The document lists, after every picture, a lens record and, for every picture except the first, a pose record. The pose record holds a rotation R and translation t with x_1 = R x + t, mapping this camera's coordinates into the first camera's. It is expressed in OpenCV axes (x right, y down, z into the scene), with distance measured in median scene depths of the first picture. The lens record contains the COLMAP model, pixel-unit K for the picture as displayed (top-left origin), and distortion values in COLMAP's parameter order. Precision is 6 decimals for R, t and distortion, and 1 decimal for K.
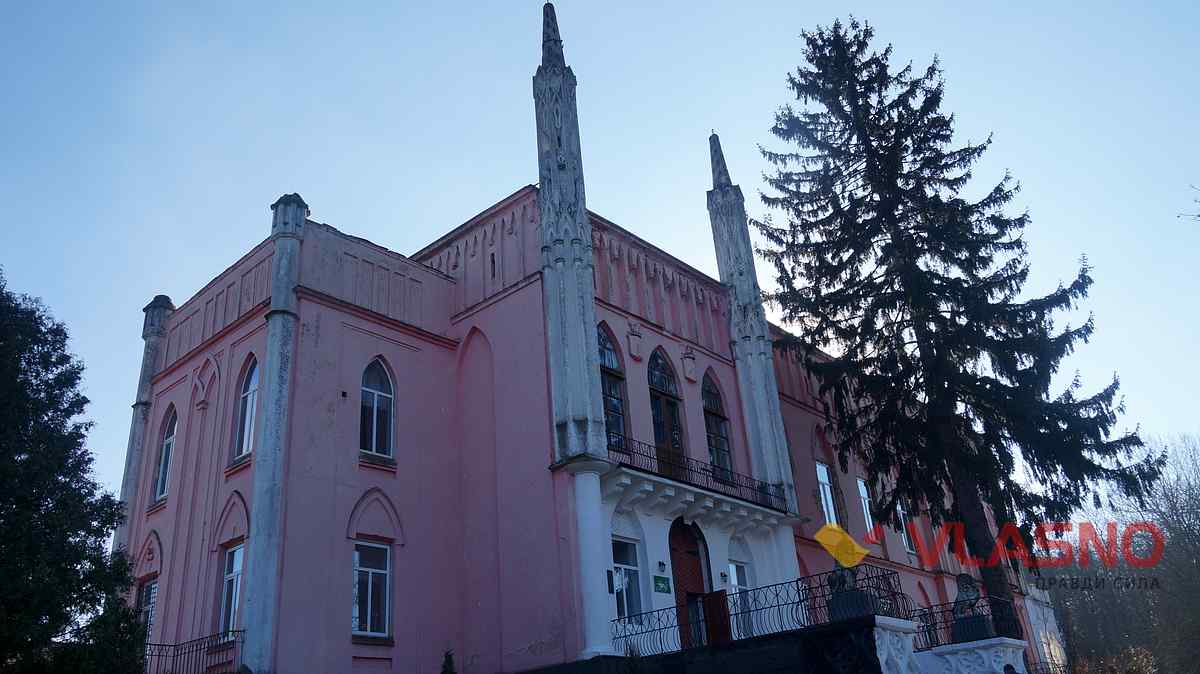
lens RADIAL K [[893.8, 0, 600.0], [0, 893.8, 337.0], [0, 0, 1]] dist [-0.022364, 0.000773]
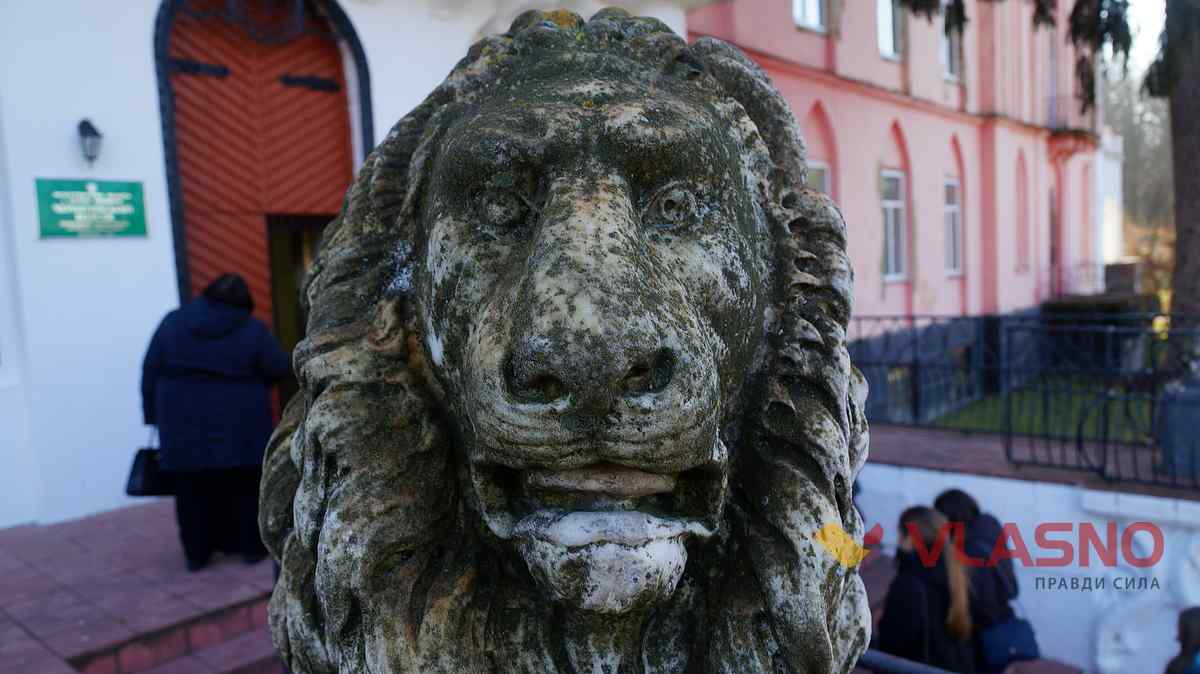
lens RADIAL K [[893.8, 0, 600.0], [0, 893.8, 337.0], [0, 0, 1]] dist [-0.022364, 0.000773]
pose [[0.999198, 0.029700, 0.026871, 0.135354], [-0.039383, 0.850664, 0.524233, 0.106702], [-0.007288, -0.524871, 0.851151, 0.482786]]
